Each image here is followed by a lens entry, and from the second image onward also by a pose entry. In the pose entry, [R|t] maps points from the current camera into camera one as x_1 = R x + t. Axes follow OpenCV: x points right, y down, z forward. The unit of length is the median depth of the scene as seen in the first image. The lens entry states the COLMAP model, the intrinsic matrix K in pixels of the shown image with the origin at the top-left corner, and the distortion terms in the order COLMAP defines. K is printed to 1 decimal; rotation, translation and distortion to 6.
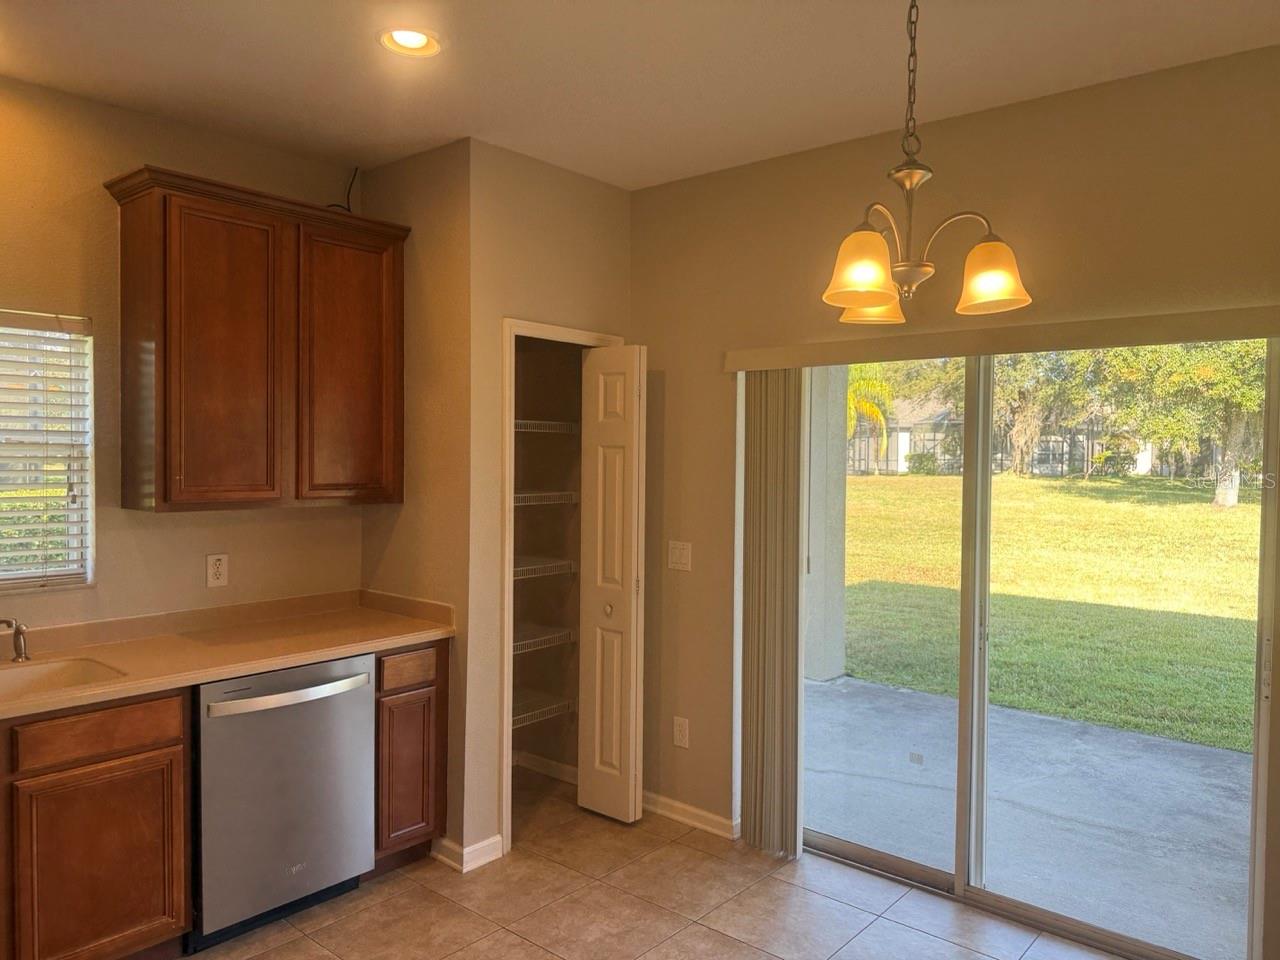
lens RADIAL K [[903.0, 0, 645.2], [0, 903.0, 479.4], [0, 0, 1]] dist [0.031955, -0.034790]
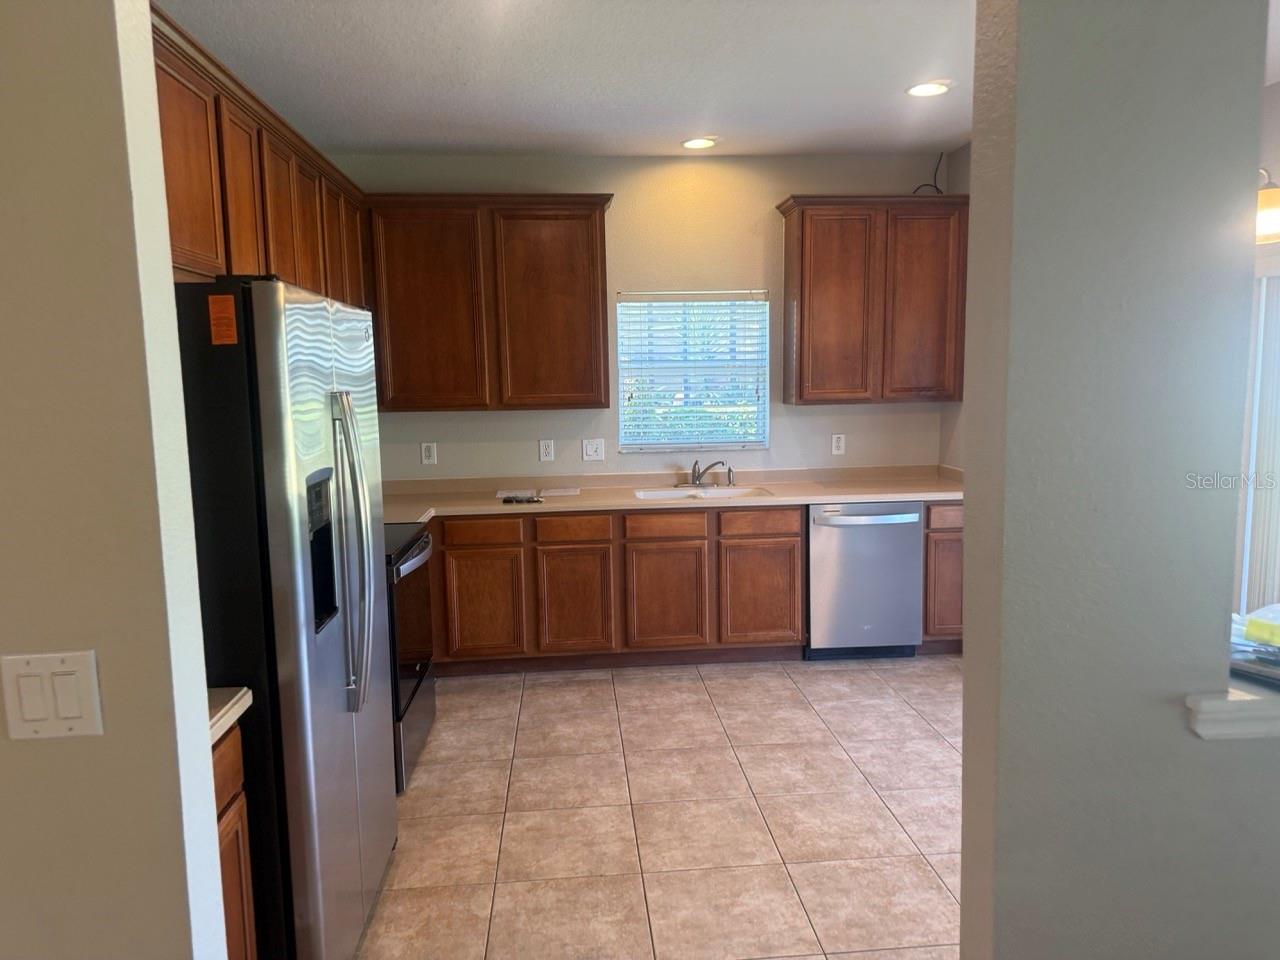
lens RADIAL K [[903.0, 0, 643.0], [0, 903.0, 481.0], [0, 0, 1]] dist [0.031955, -0.034790]
pose [[0.709871, 0.057135, -0.702011, 0.421940], [0.010452, 0.995740, 0.091609, 0.018651], [0.704254, -0.072368, 0.706250, -0.371910]]
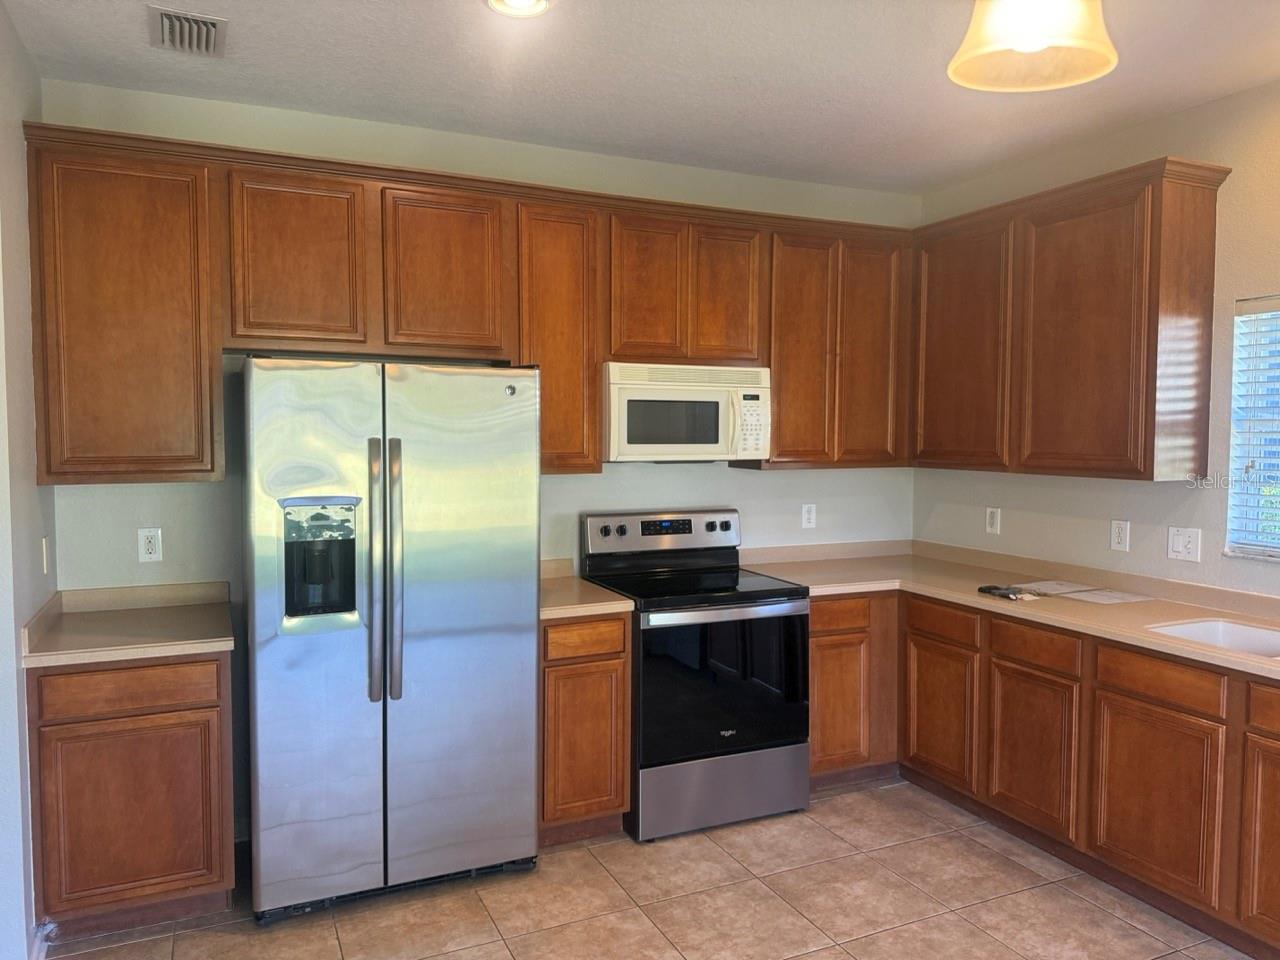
lens RADIAL K [[903.0, 0, 641.3], [0, 903.0, 479.5], [0, 0, 1]] dist [0.031955, -0.034790]
pose [[-0.411761, 0.032567, -0.910710, 0.438067], [-0.036891, 0.997946, 0.052366, 0.002730], [0.910545, 0.055159, -0.409714, 0.579979]]
